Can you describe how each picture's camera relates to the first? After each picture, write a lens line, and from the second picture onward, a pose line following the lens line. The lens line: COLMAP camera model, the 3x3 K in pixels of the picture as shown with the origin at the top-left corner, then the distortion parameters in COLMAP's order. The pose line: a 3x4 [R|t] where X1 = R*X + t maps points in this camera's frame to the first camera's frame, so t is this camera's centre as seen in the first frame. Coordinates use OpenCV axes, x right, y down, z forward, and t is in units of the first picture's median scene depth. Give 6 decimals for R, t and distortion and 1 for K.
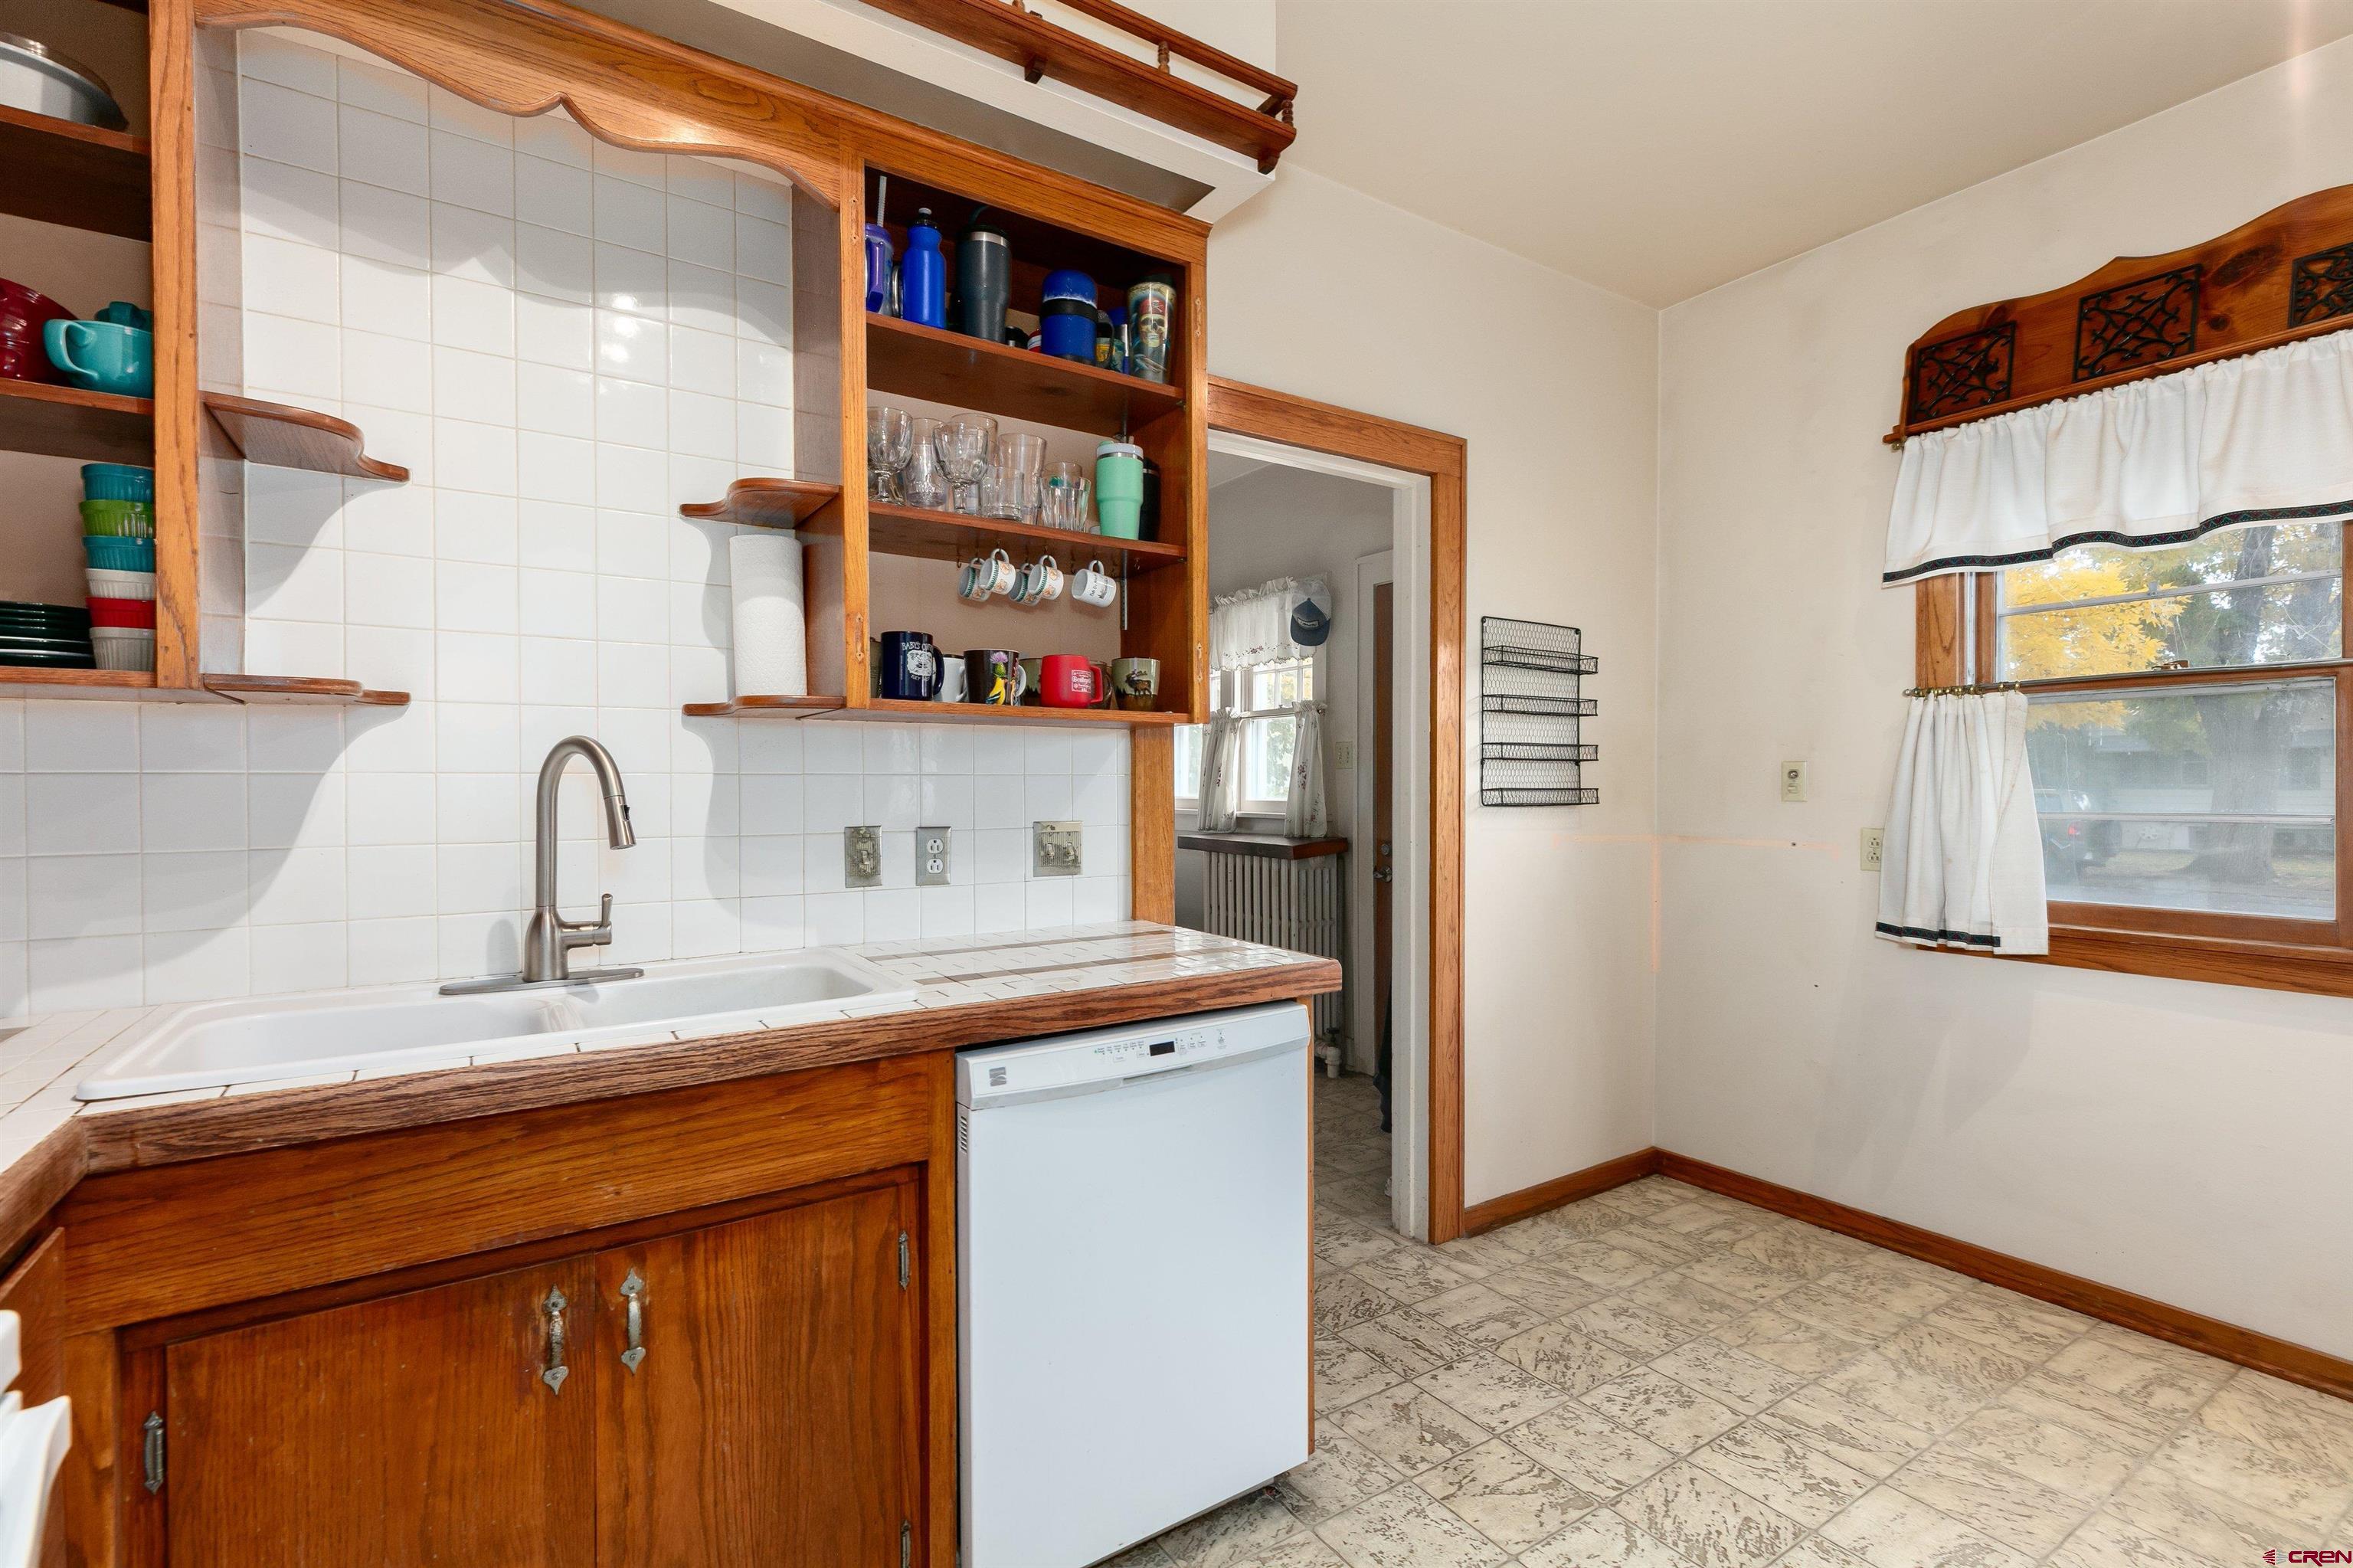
lens RADIAL K [[1080.6, 0, 1168.8], [0, 1080.6, 780.7], [0, 0, 1]] dist [0.009355, -0.000246]
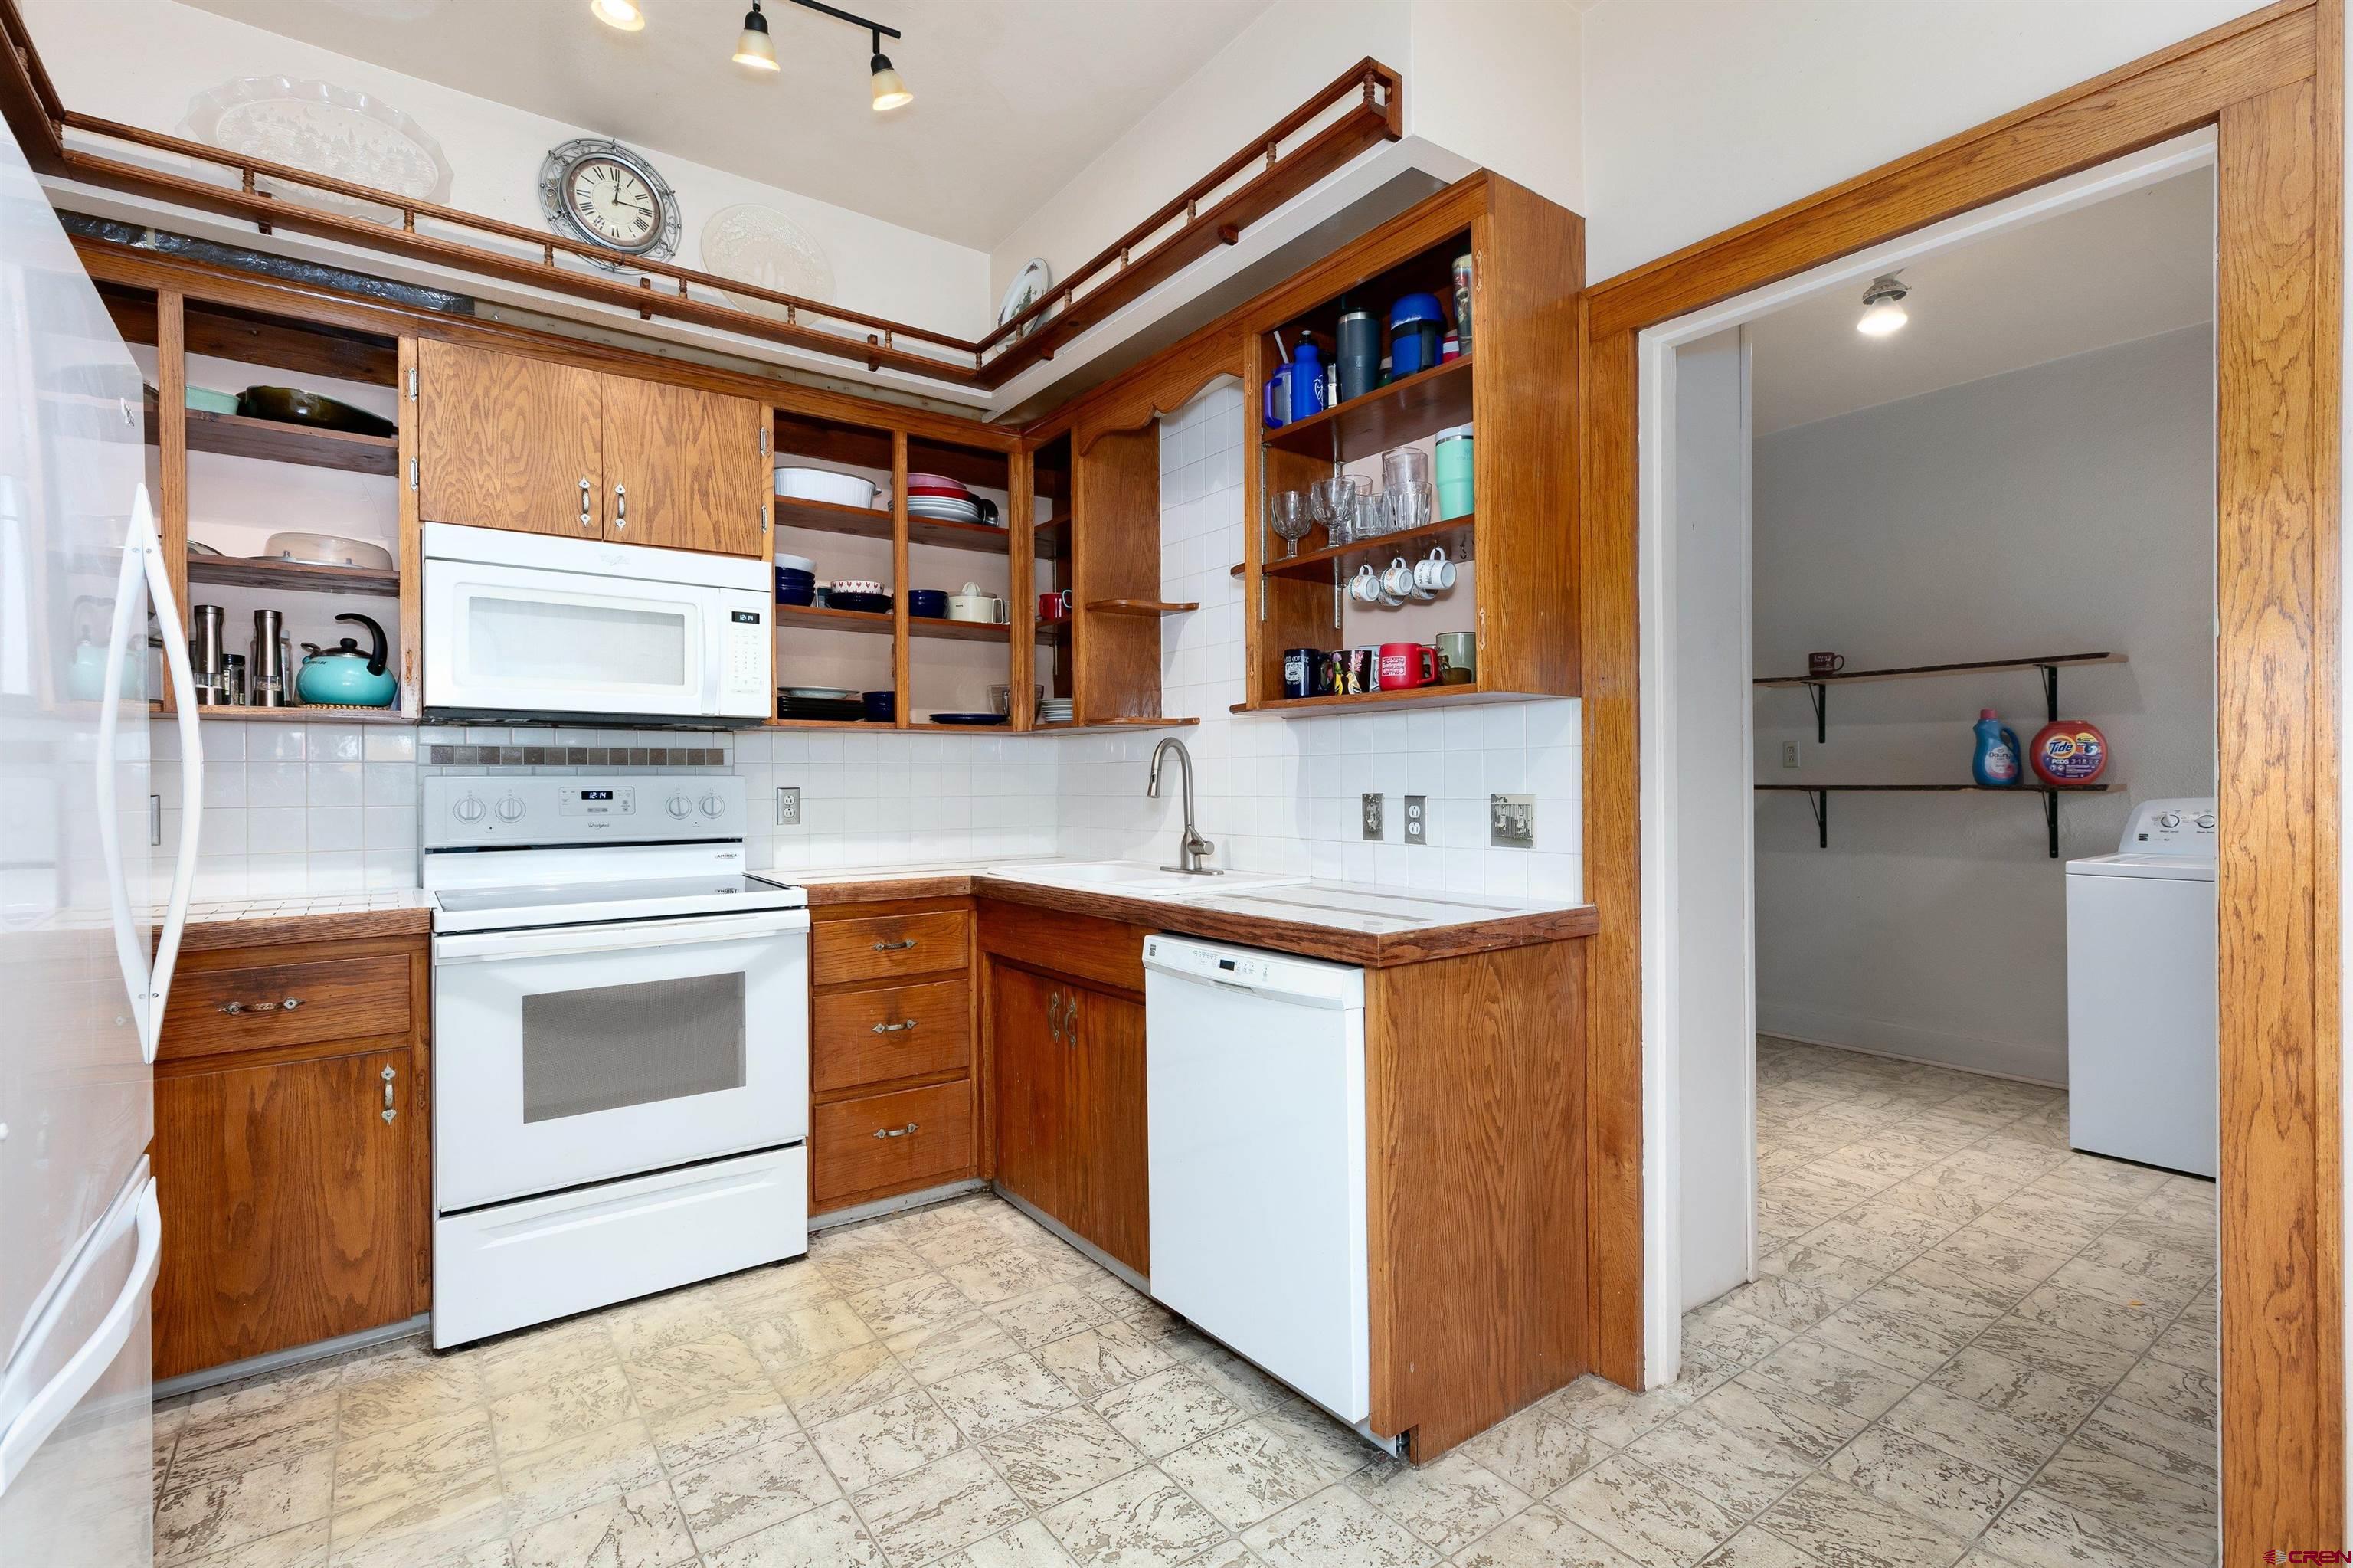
lens RADIAL K [[1080.6, 0, 1134.4], [0, 1080.6, 771.8], [0, 0, 1]] dist [0.009355, -0.000246]
pose [[0.024637, -0.007675, -0.999667, 1.324871], [0.006756, 0.999949, -0.007511, 0.030988], [0.999674, -0.006568, 0.024687, 0.903749]]
